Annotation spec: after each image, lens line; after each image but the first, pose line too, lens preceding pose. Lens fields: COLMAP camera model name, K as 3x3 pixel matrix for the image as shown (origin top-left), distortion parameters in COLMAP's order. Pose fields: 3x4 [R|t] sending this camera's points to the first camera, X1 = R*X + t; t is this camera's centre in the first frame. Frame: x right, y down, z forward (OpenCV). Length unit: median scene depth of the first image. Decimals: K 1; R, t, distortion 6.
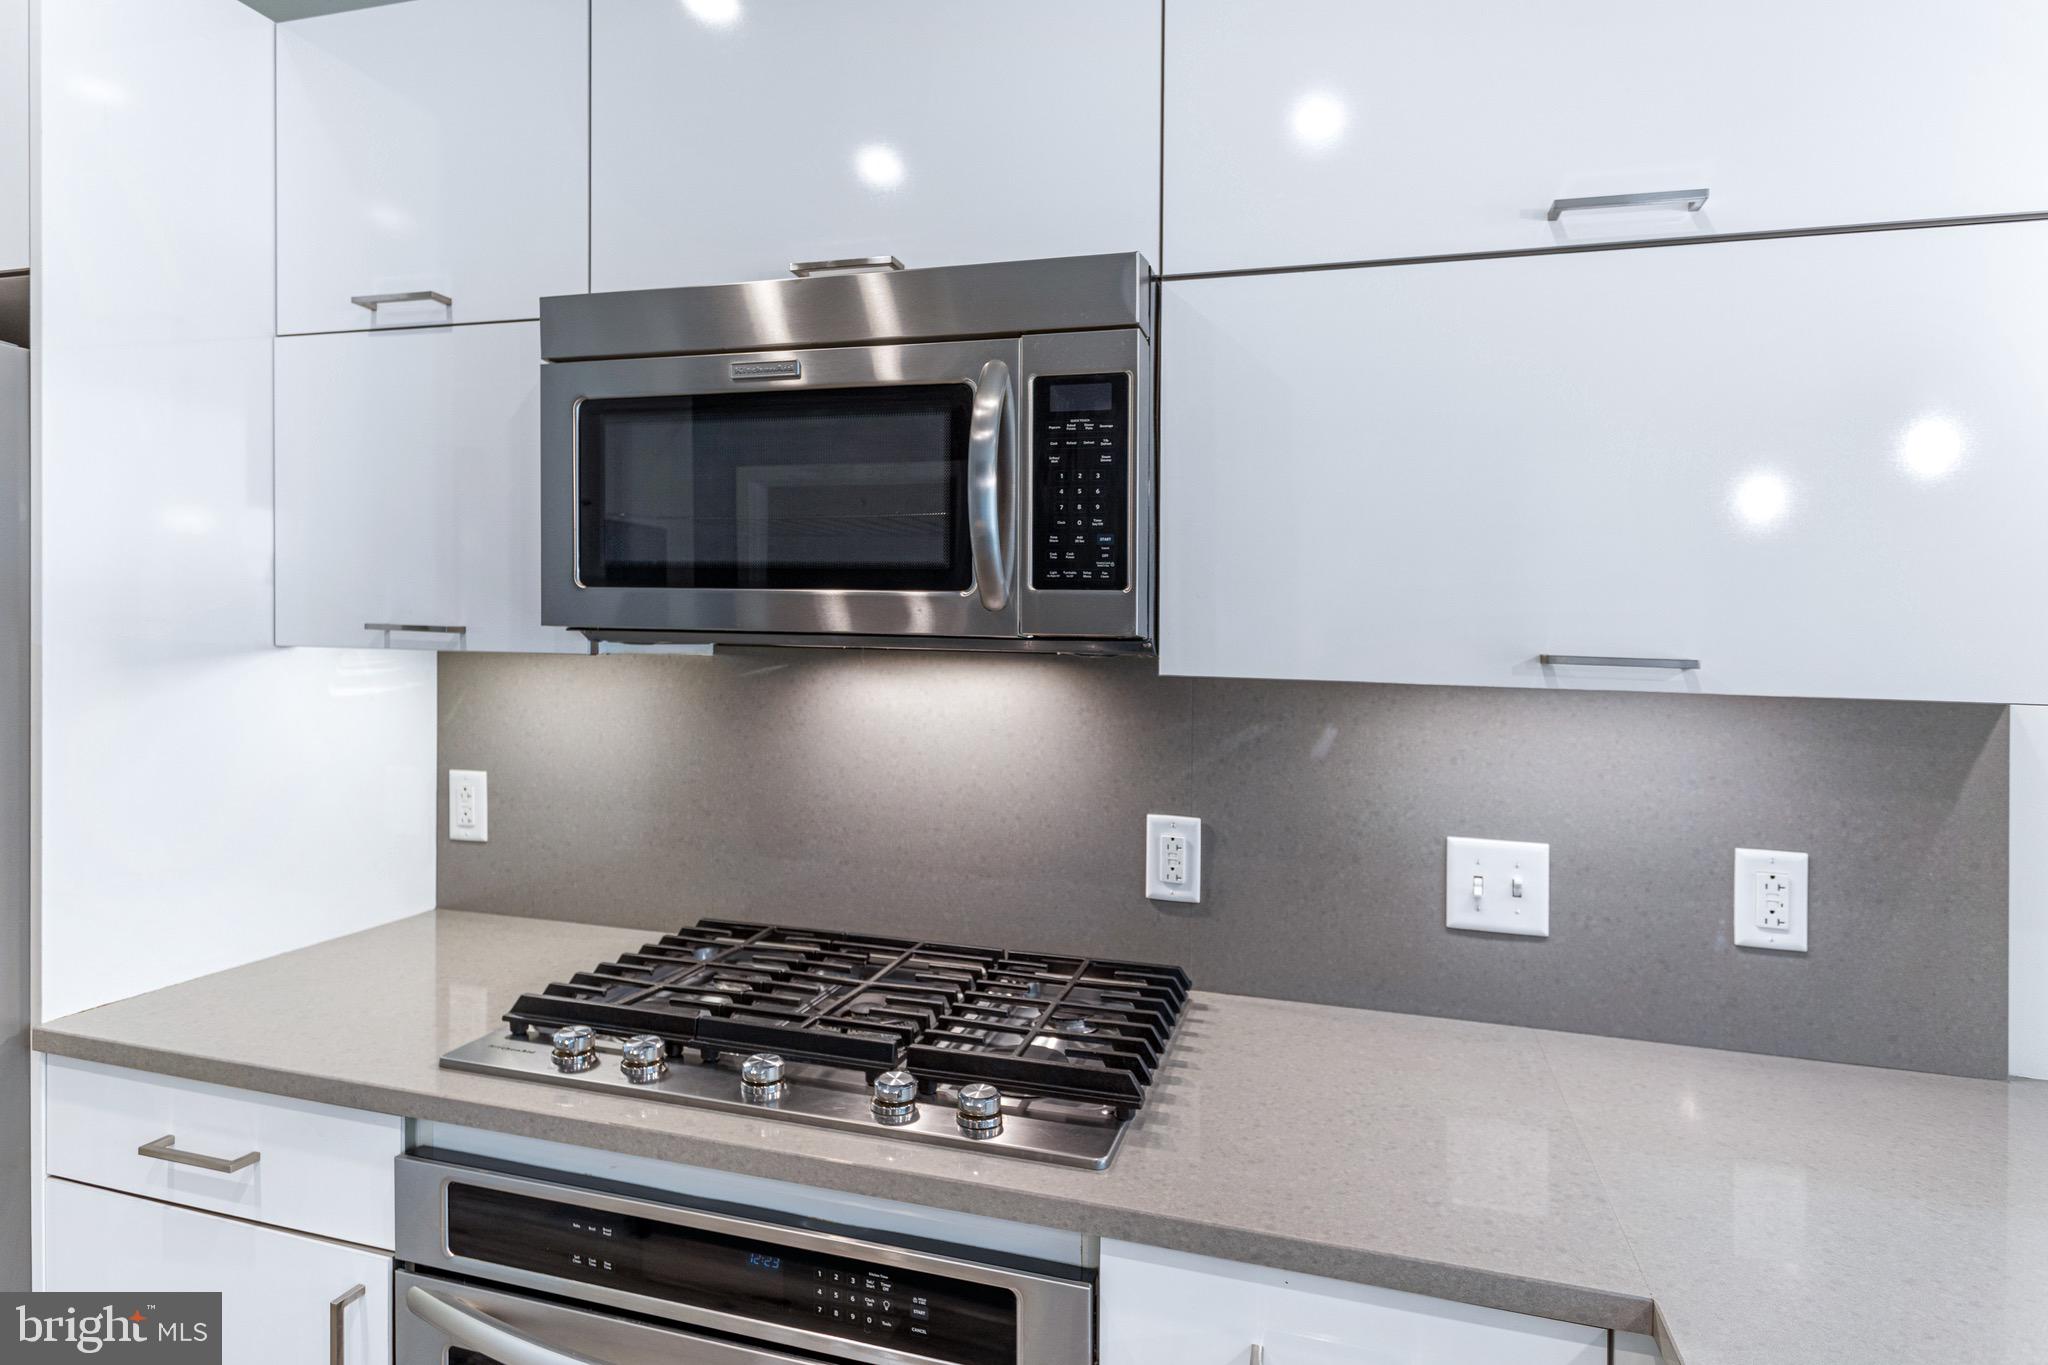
lens RADIAL K [[1130.2, 0, 1022.4], [0, 1130.2, 625.4], [0, 0, 1]] dist [0.001787, 0.000140]
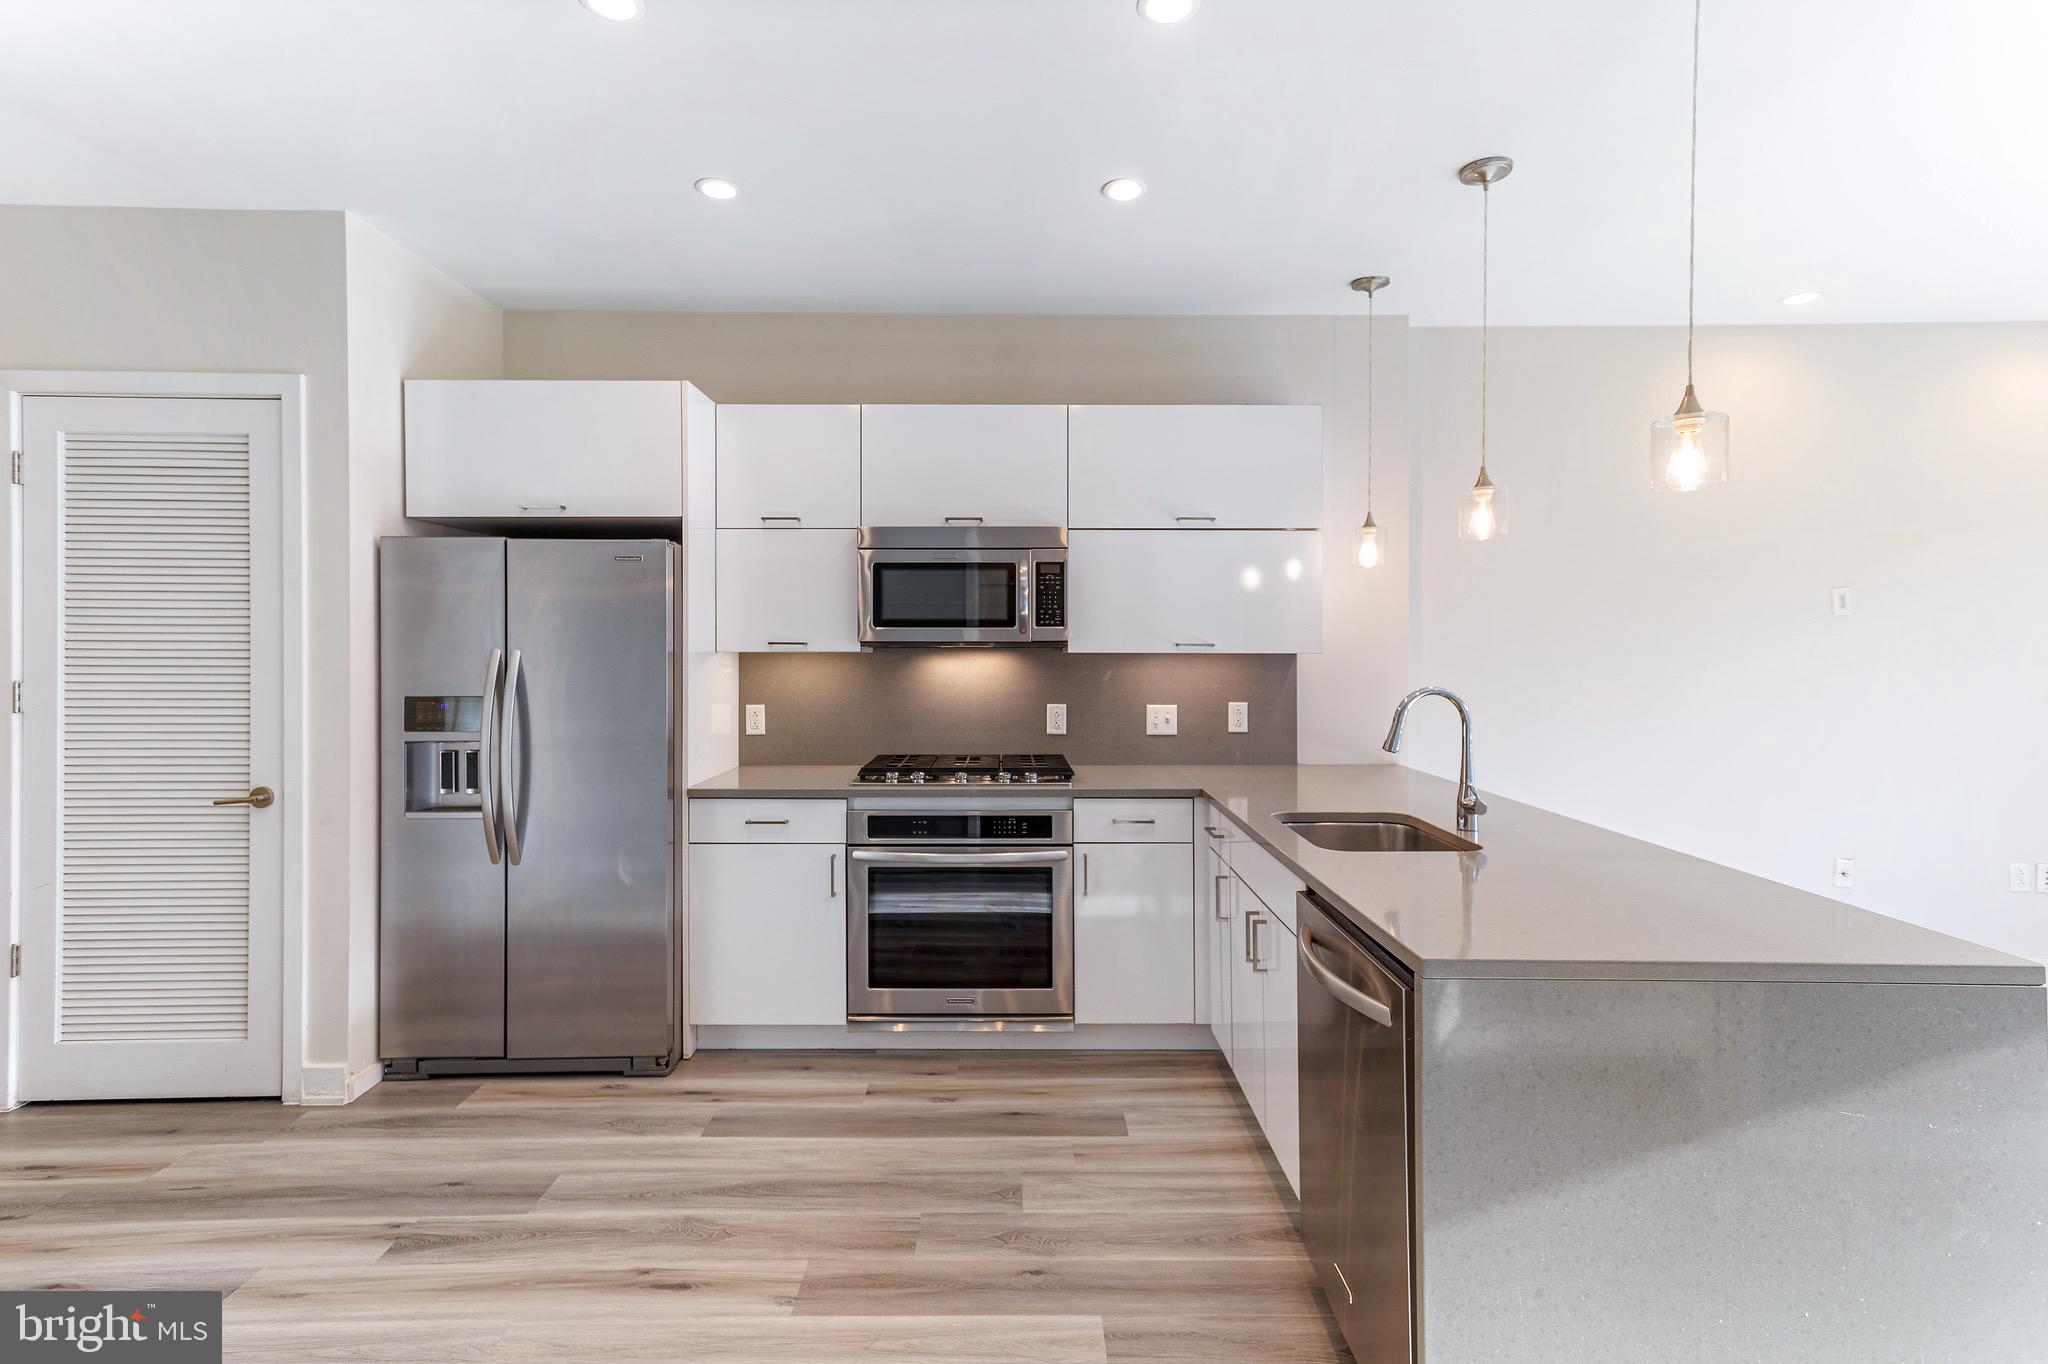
lens RADIAL K [[946.3, 0, 1015.6], [0, 946.3, 642.1], [0, 0, 1]] dist [0.021480, 0.000318]
pose [[0.954404, -0.016159, 0.298080, -0.789209], [0.017277, 0.999850, -0.001117, 0.014306], [-0.298017, 0.006216, 0.954540, -1.465542]]
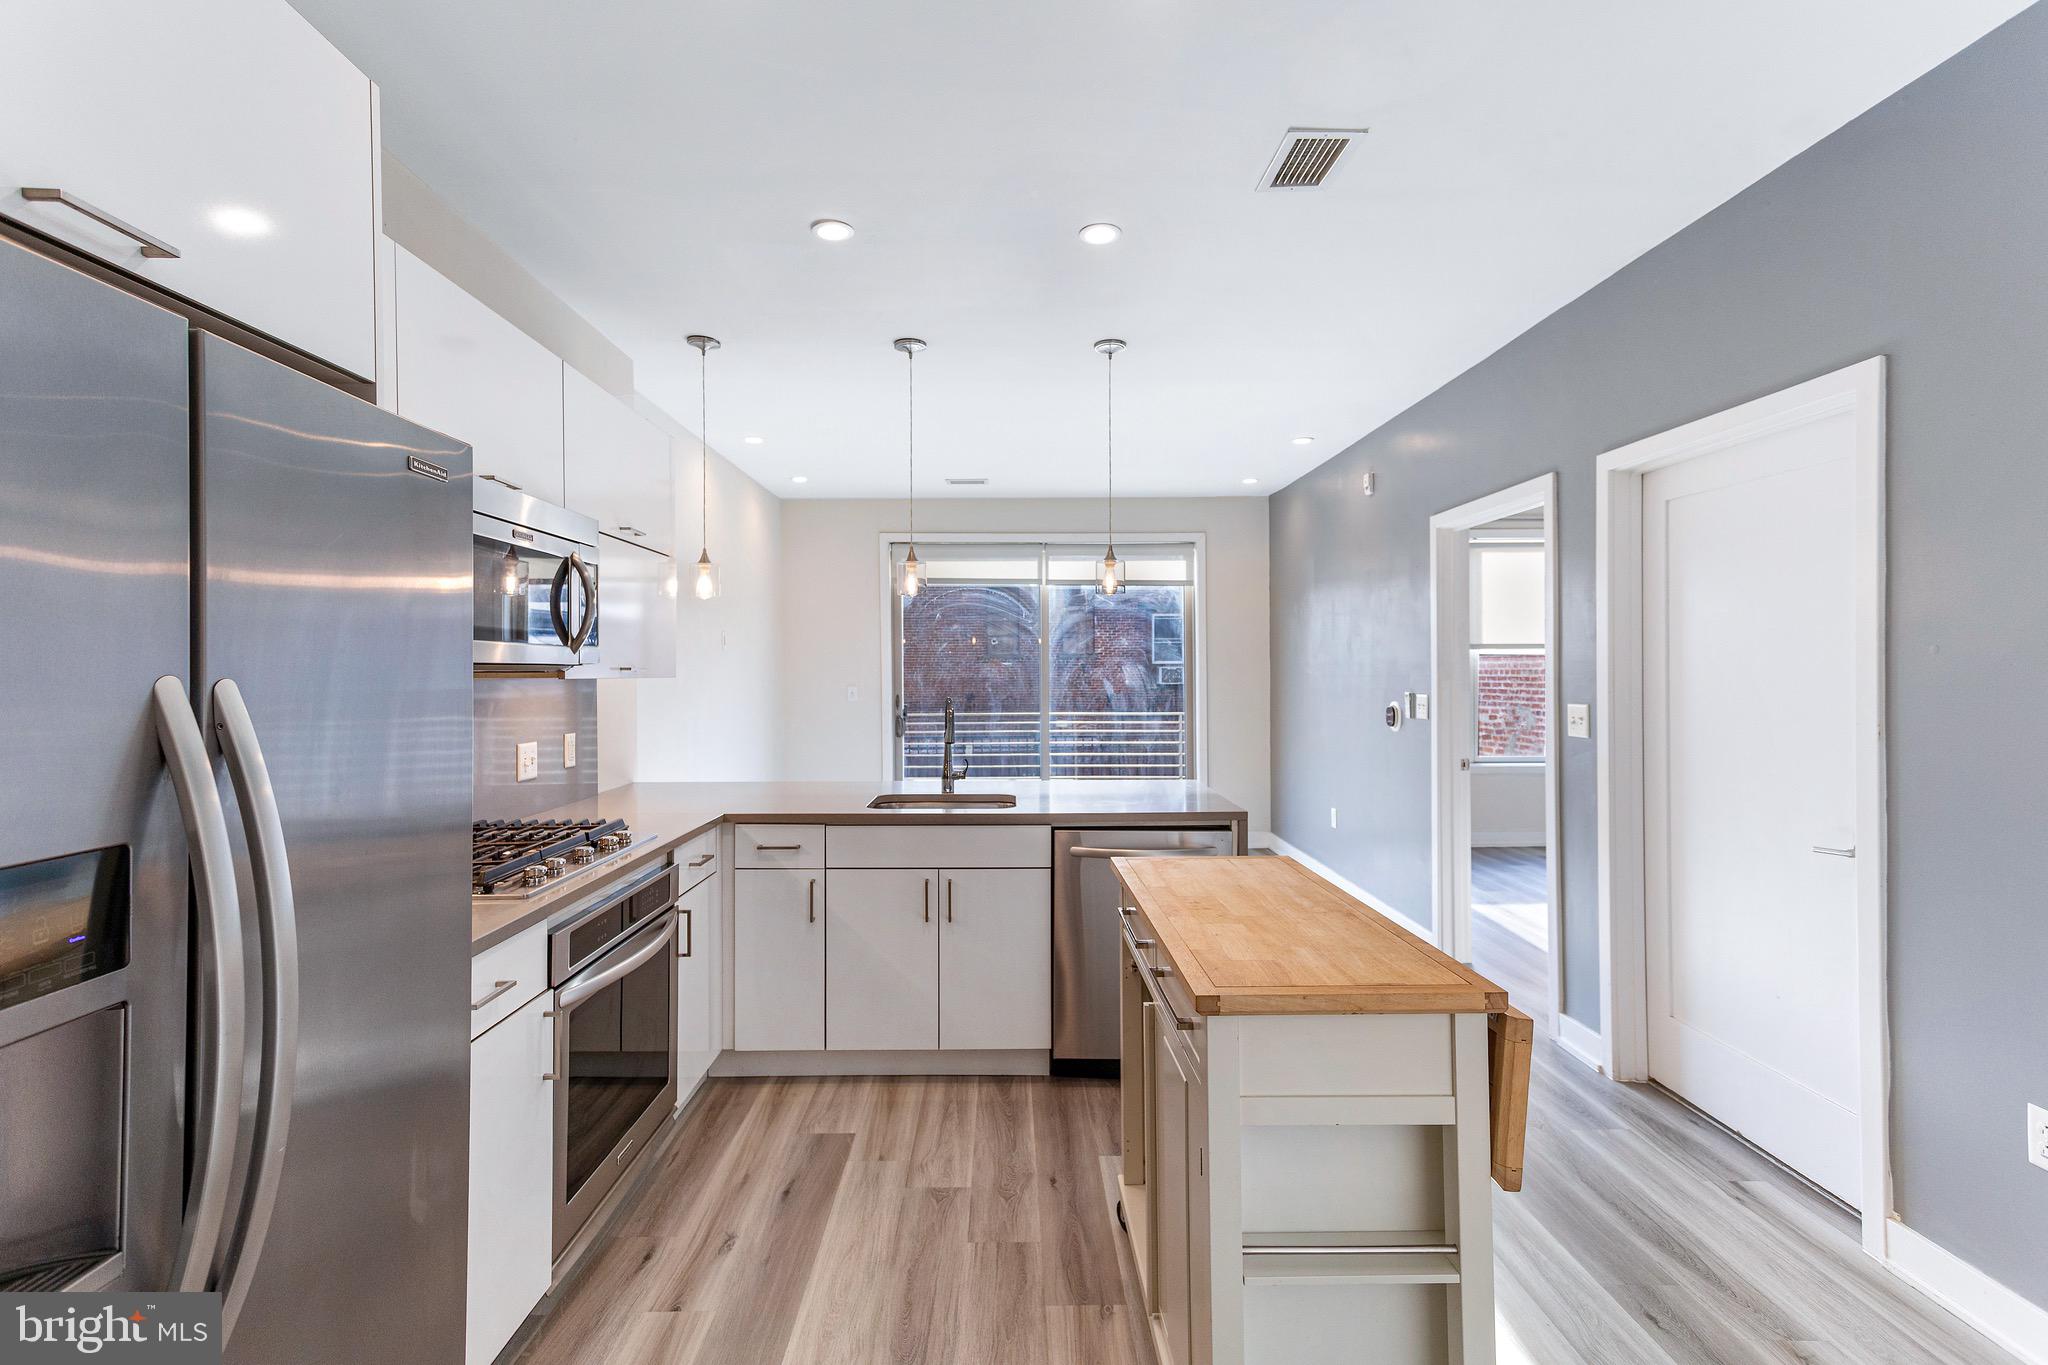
lens RADIAL K [[964.6, 0, 1007.7], [0, 964.6, 656.4], [0, 0, 1]] dist [0.040732, 0.000191]
pose [[-0.291744, -0.003898, 0.956489, -2.132829], [-0.001327, 0.999992, 0.003670, -0.015716], [-0.956496, -0.000198, -0.291747, 0.653983]]
